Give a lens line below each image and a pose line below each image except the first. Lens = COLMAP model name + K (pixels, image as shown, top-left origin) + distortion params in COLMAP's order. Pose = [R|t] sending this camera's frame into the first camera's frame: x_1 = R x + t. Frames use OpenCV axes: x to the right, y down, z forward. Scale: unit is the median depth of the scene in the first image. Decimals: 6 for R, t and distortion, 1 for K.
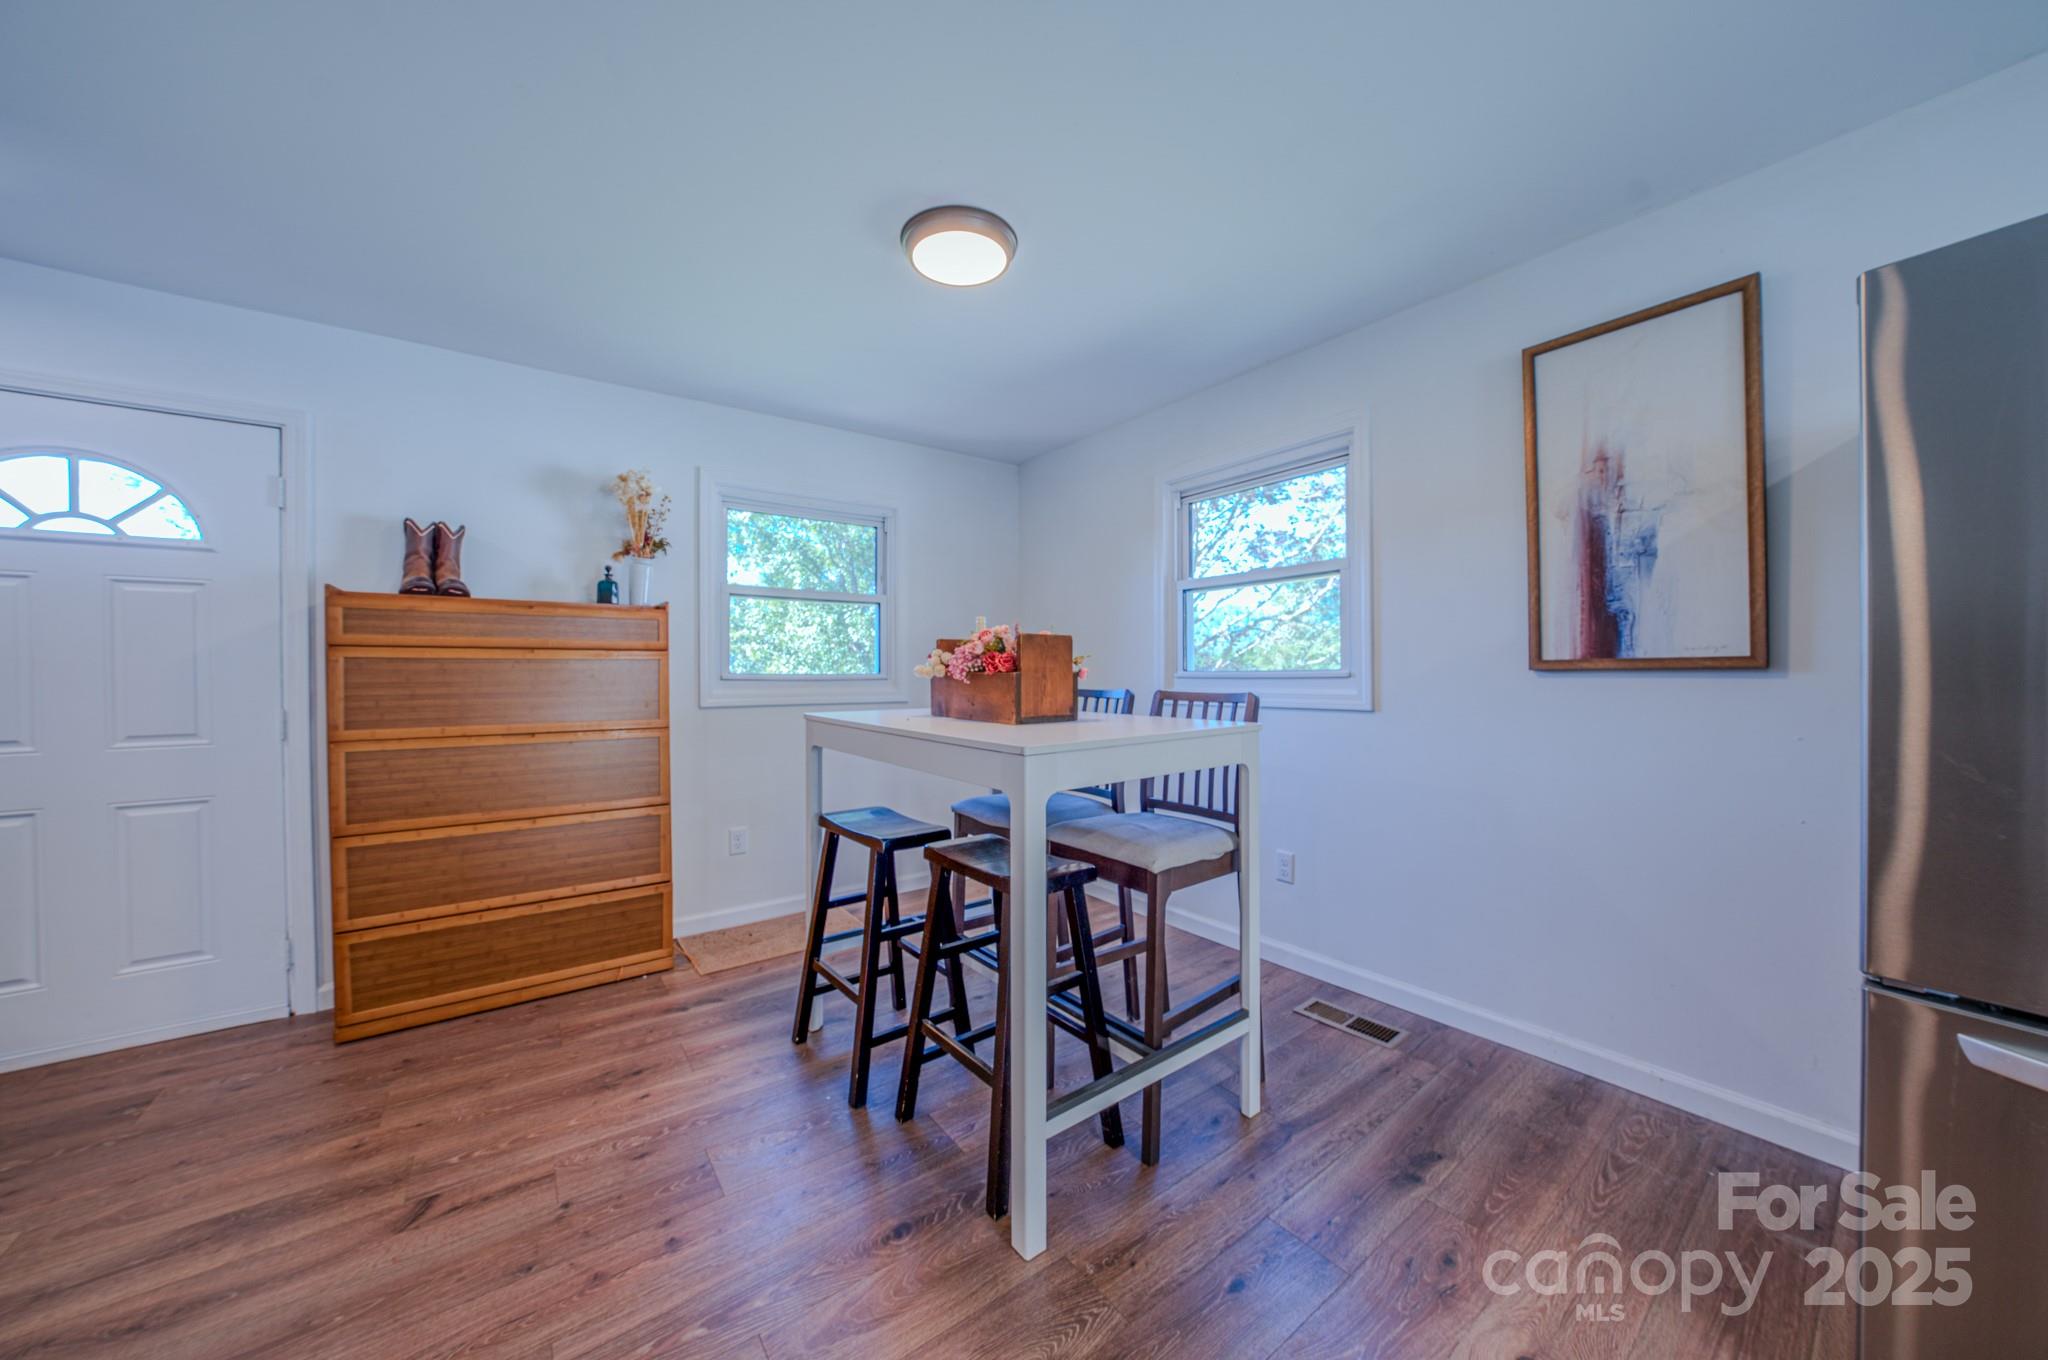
lens RADIAL K [[699.1, 0, 1023.0], [0, 699.1, 684.4], [0, 0, 1]] dist [-0.012404, 0.002712]
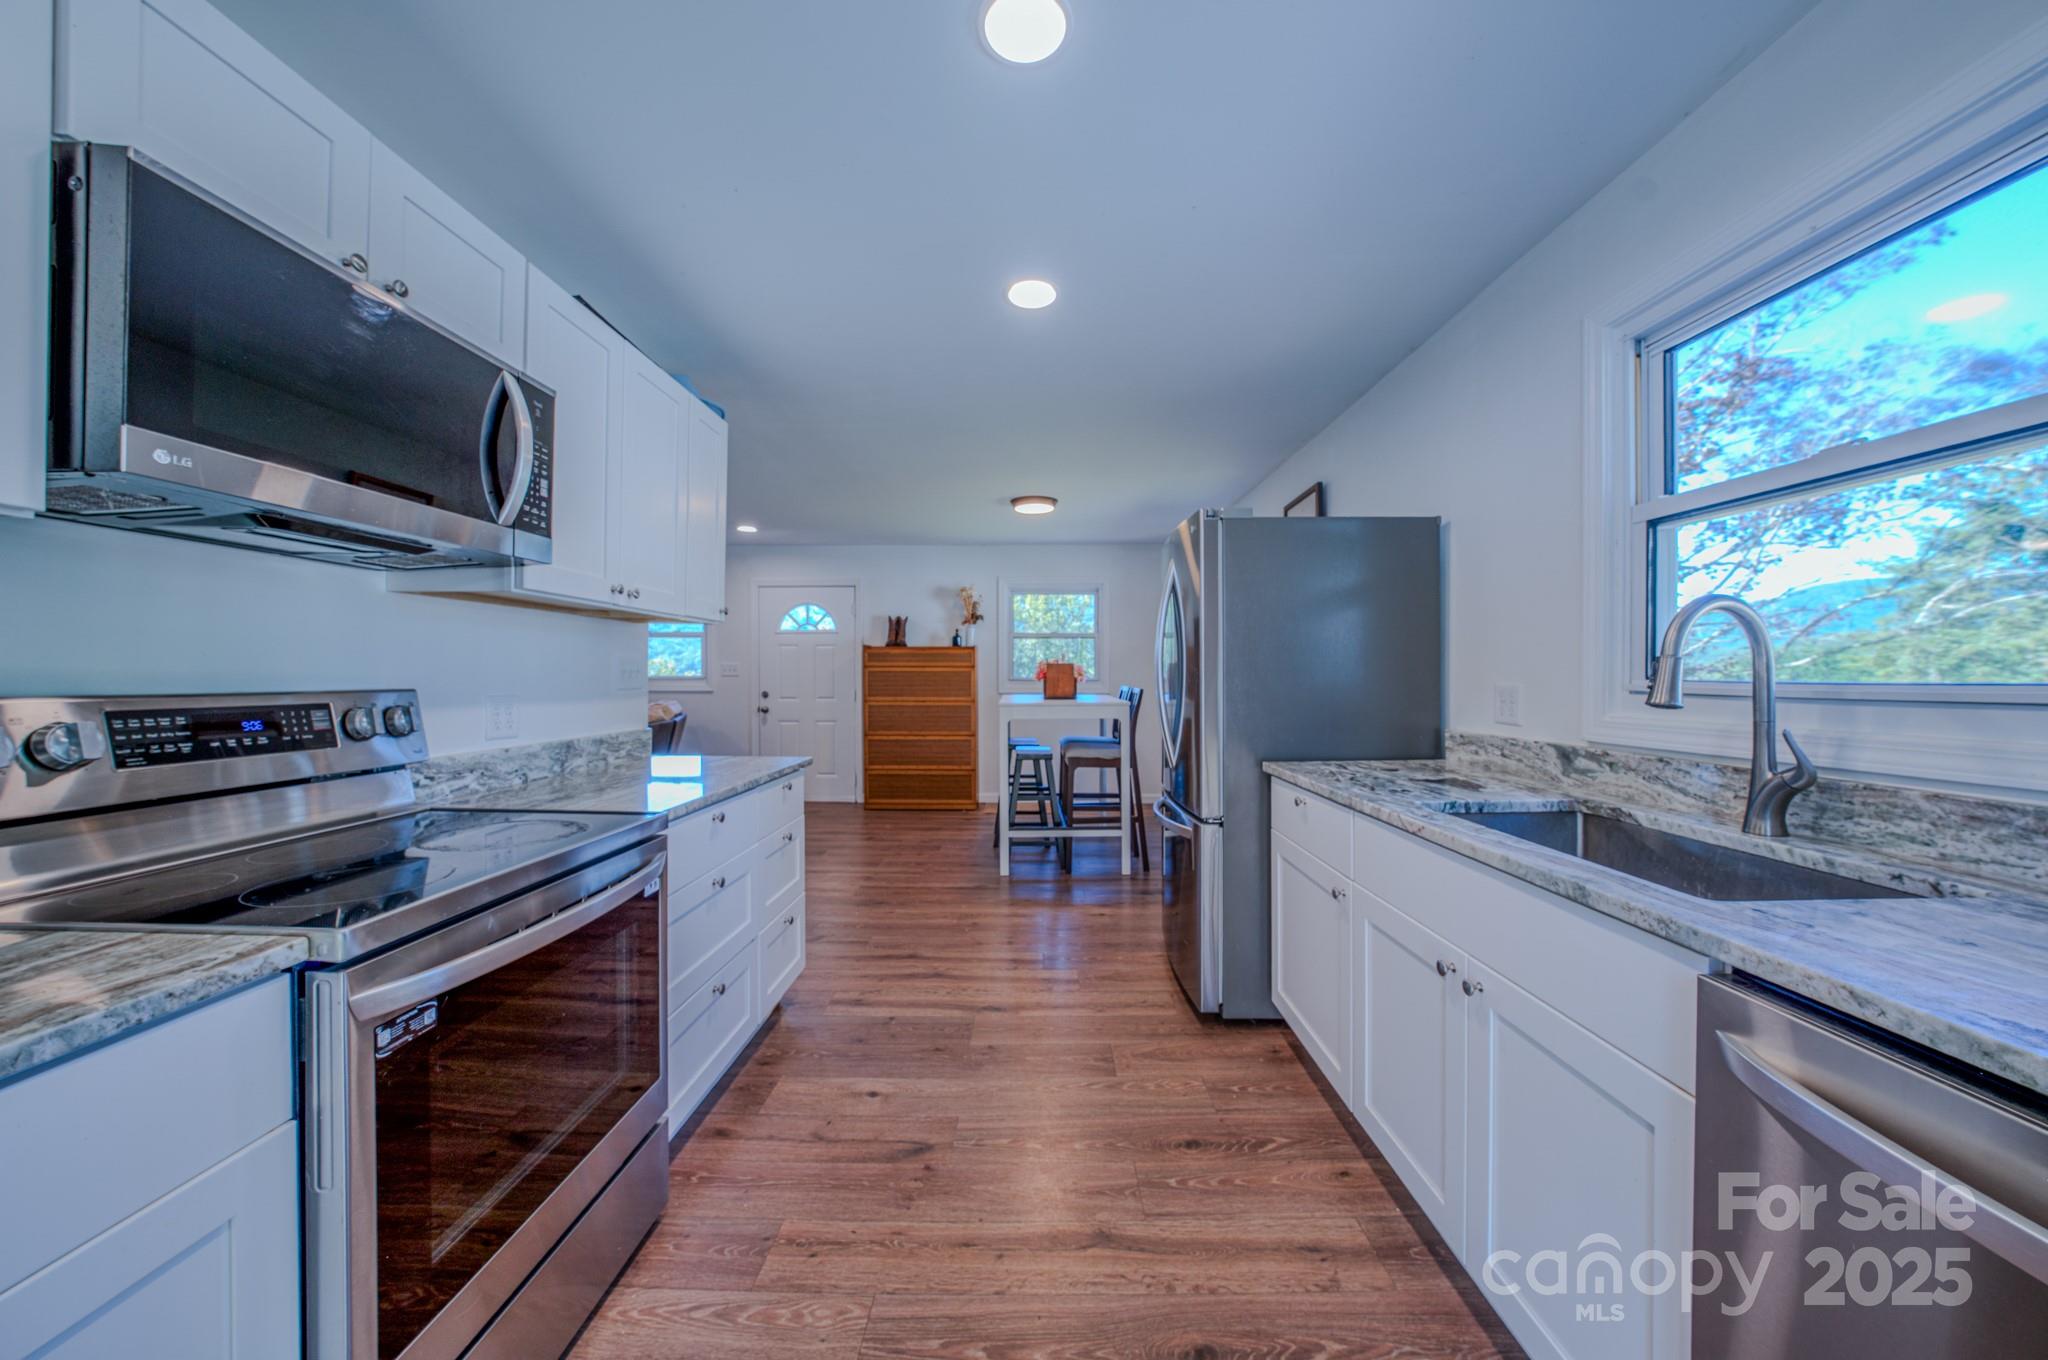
lens RADIAL K [[699.1, 0, 1027.6], [0, 699.1, 681.5], [0, 0, 1]] dist [-0.012404, 0.002712]
pose [[0.815563, 0.003161, -0.578659, 1.029376], [-0.011952, 0.999864, -0.011383, 0.024533], [0.578544, 0.016199, 0.815490, -0.811816]]
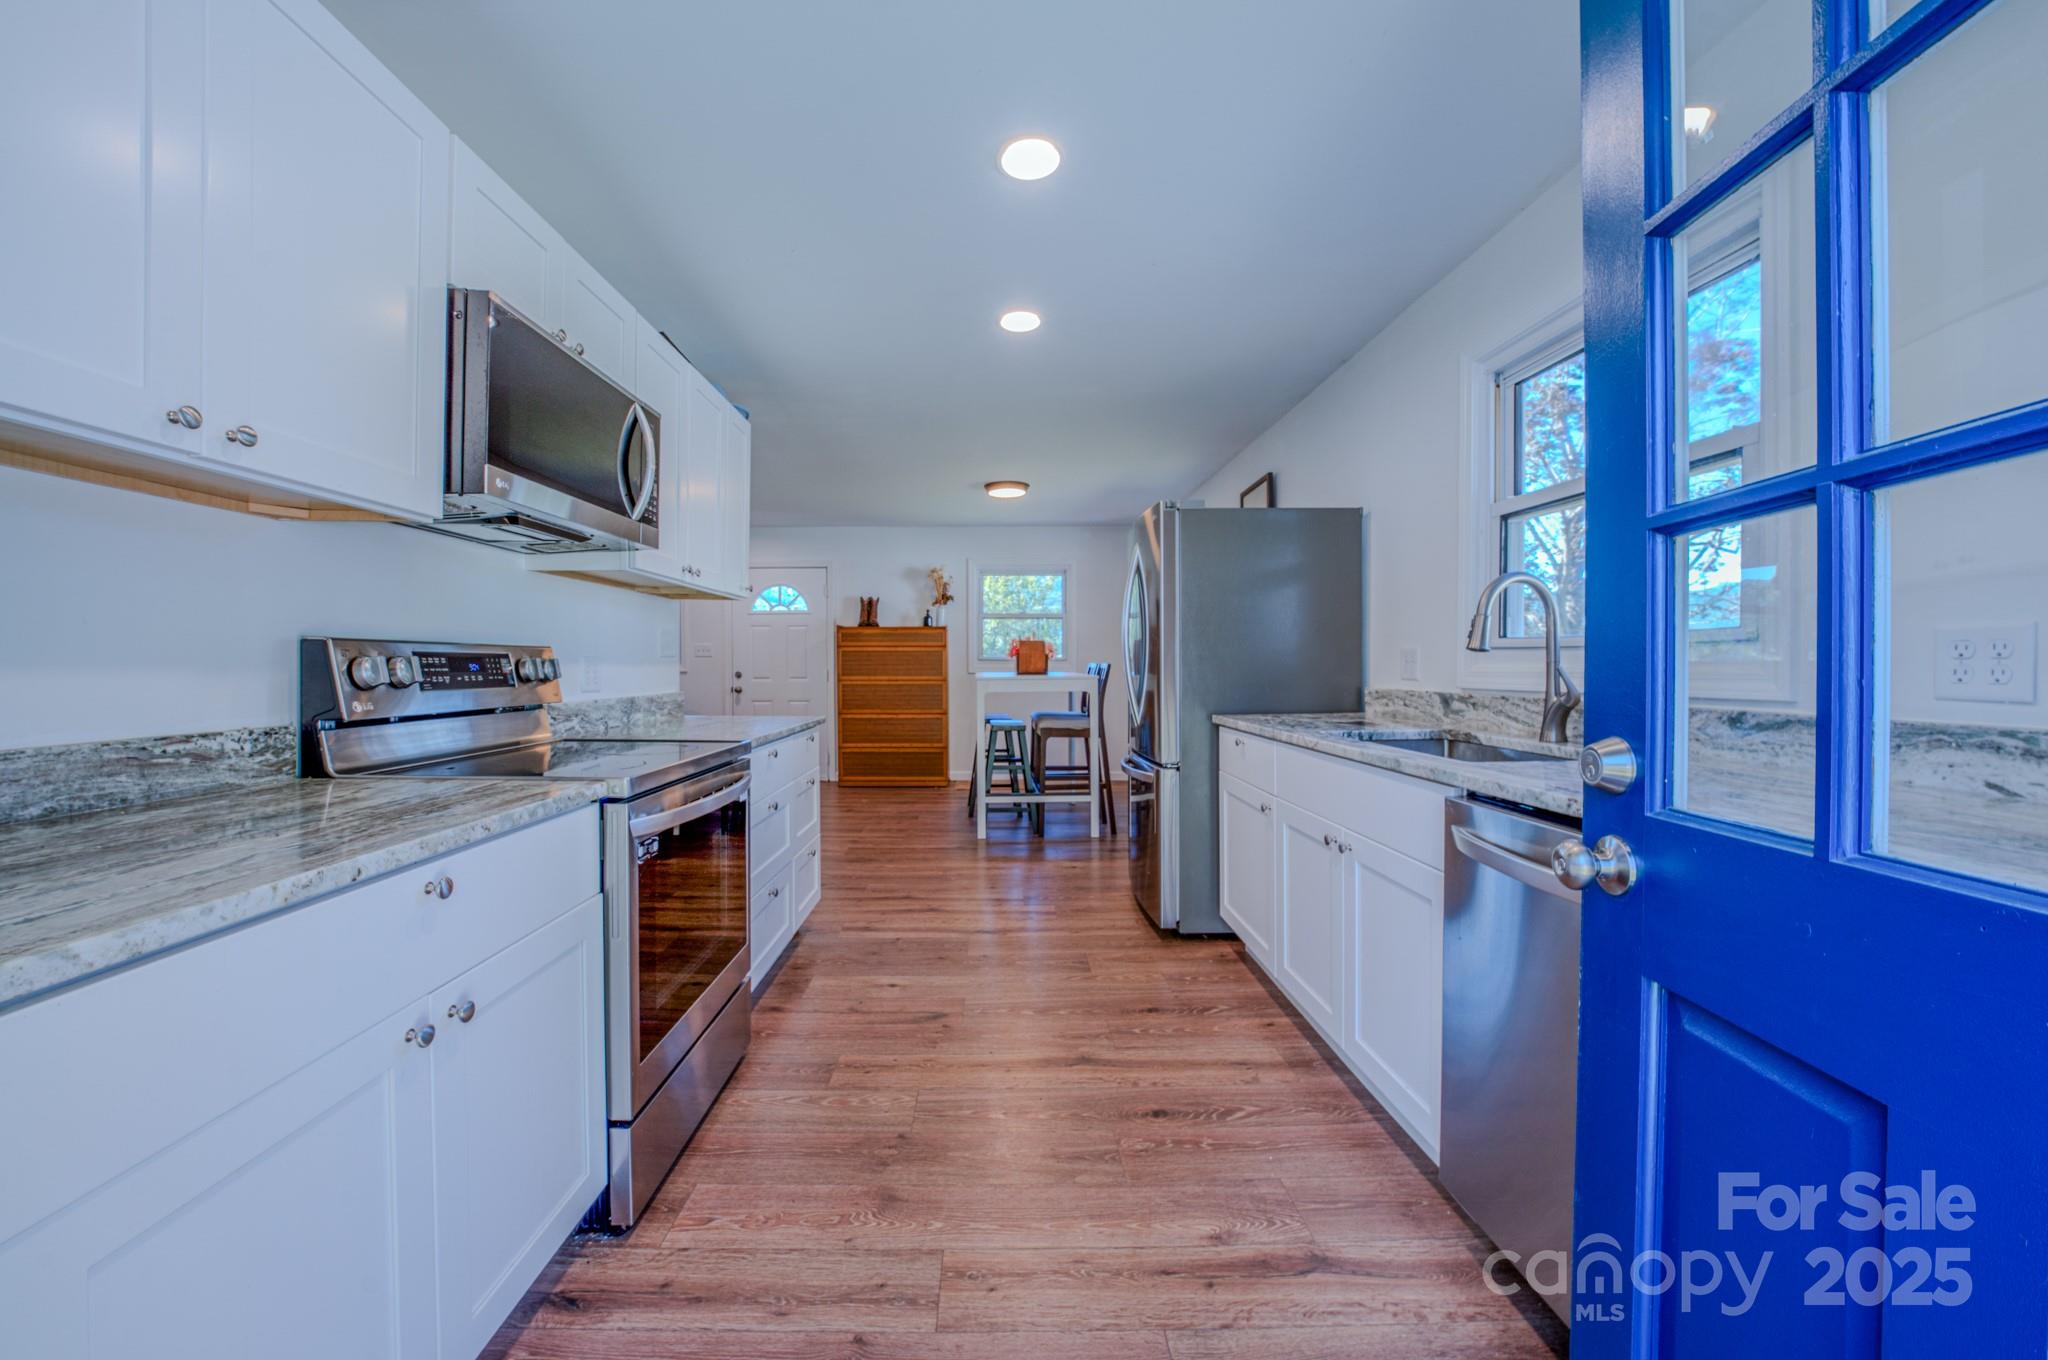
lens RADIAL K [[699.1, 0, 1016.5], [0, 699.1, 677.6], [0, 0, 1]] dist [-0.012404, 0.002712]
pose [[0.833596, 0.010967, -0.552265, 1.056780], [-0.007022, 0.999932, 0.009257, 0.034744], [0.552330, -0.003839, 0.833617, -0.872106]]
